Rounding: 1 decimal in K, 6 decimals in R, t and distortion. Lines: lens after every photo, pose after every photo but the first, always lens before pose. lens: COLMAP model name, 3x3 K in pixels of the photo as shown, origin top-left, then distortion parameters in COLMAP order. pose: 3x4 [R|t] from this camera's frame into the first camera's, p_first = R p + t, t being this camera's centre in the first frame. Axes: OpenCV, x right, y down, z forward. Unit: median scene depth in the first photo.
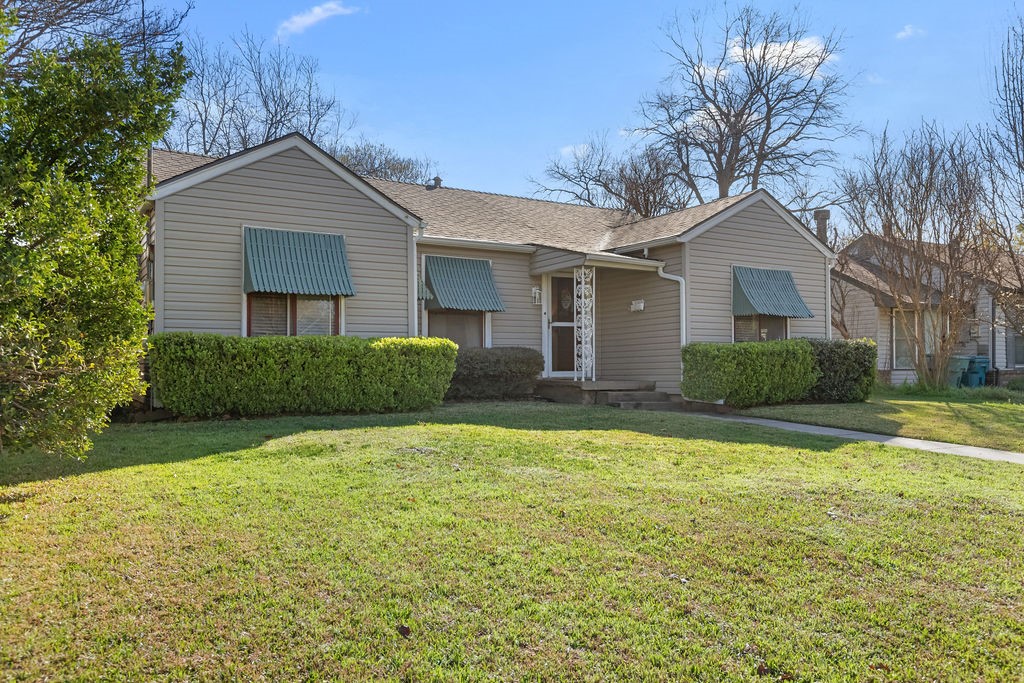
lens RADIAL K [[821.7, 0, 509.7], [0, 821.7, 346.3], [0, 0, 1]] dist [0.005731, 0.001240]
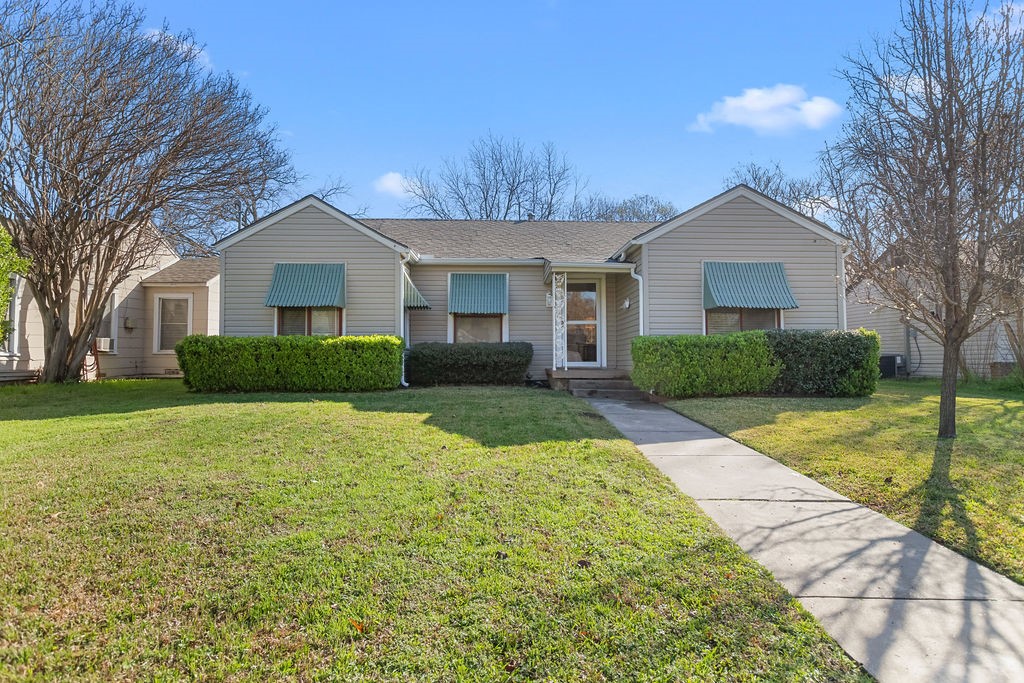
lens RADIAL K [[557.5, 0, 512.4], [0, 557.5, 332.6], [0, 0, 1]] dist [-0.001996, -0.000311]
pose [[0.863977, -0.018452, -0.503192, 0.420796], [0.011030, 0.999782, -0.017724, 0.001859], [0.503410, 0.009763, 0.863993, 0.265644]]
